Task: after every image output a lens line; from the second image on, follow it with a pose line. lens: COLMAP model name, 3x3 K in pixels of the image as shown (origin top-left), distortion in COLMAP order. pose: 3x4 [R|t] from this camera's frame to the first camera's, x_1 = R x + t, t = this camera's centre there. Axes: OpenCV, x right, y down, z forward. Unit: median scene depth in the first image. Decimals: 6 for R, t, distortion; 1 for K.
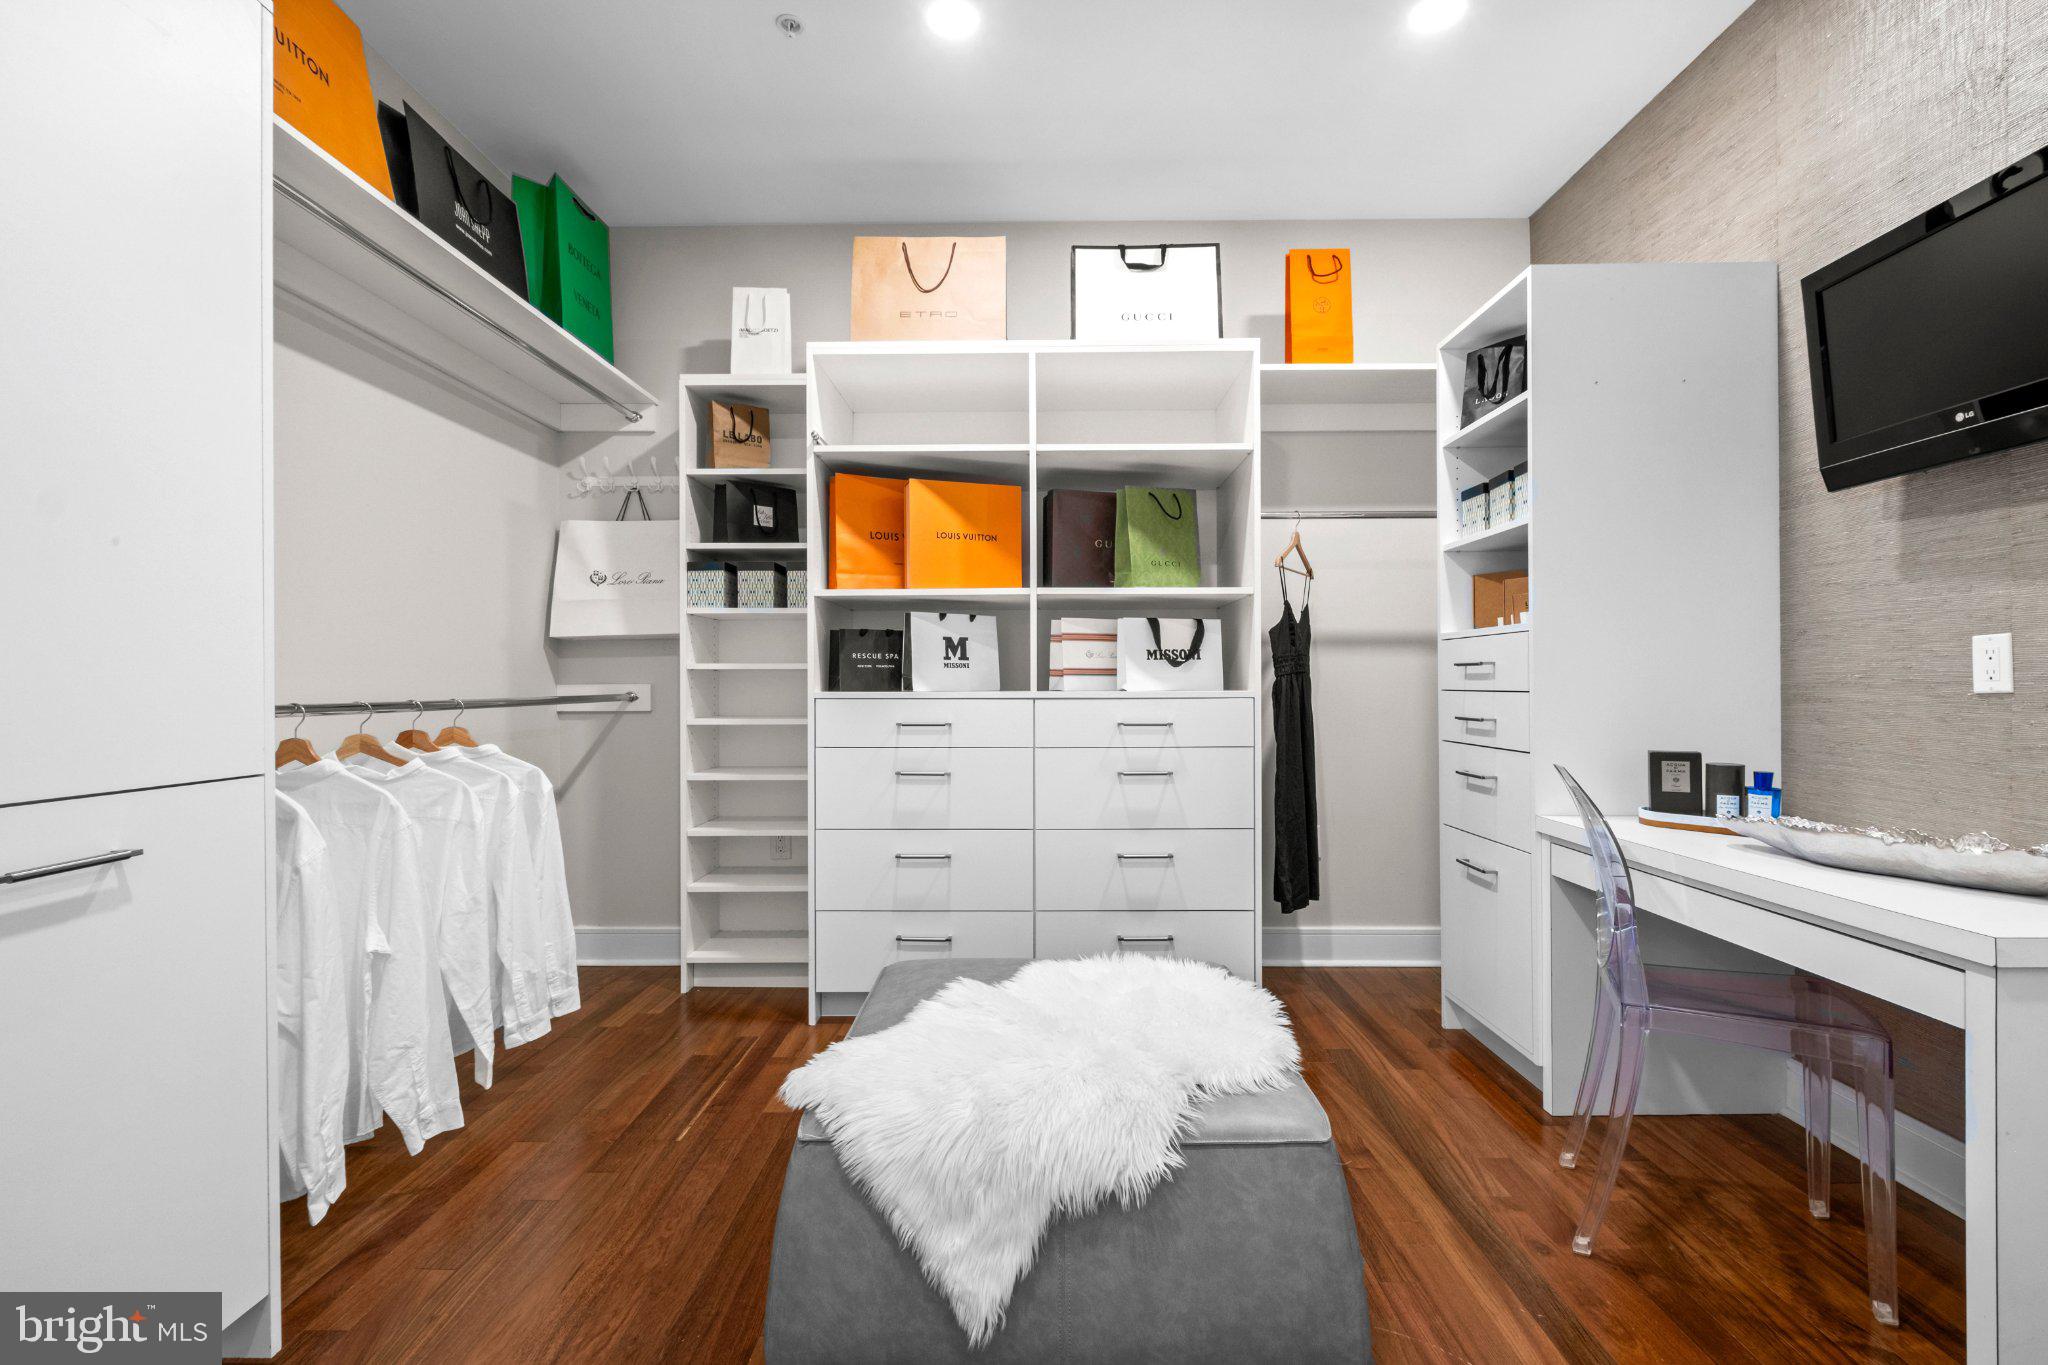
lens RADIAL K [[912.5, 0, 1023.8], [0, 912.5, 684.8], [0, 0, 1]] dist [0.001720, -0.001537]
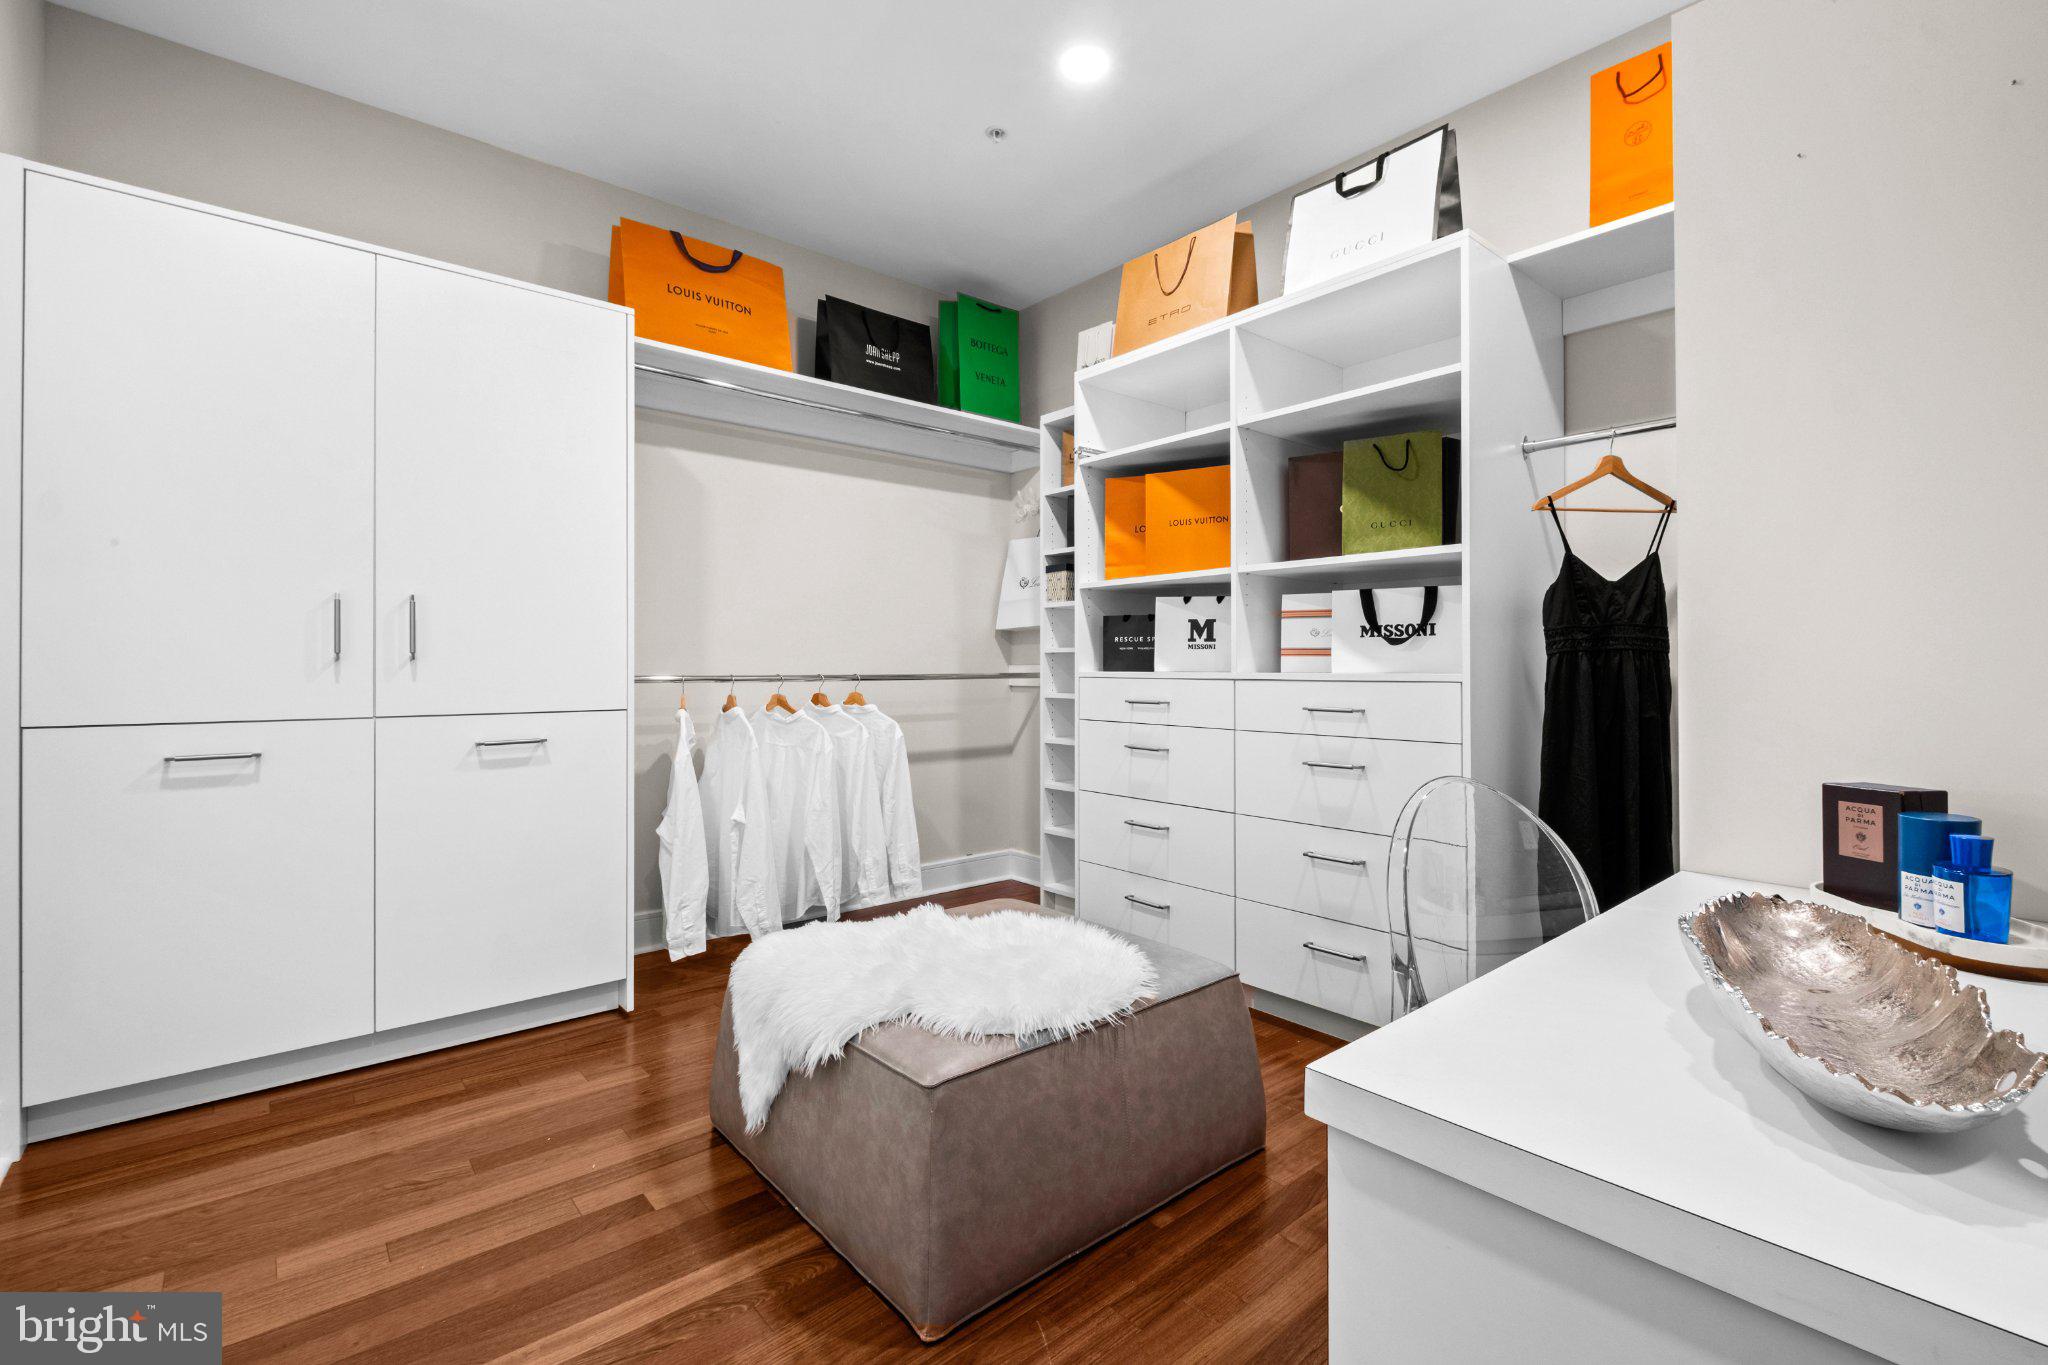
lens RADIAL K [[912.5, 0, 1025.2], [0, 912.5, 666.6], [0, 0, 1]] dist [0.001720, -0.001537]
pose [[0.652174, 0.002286, -0.758066, 0.589793], [-0.002602, 0.999996, 0.000777, 0.000921], [0.758065, 0.001466, 0.652177, 0.184132]]
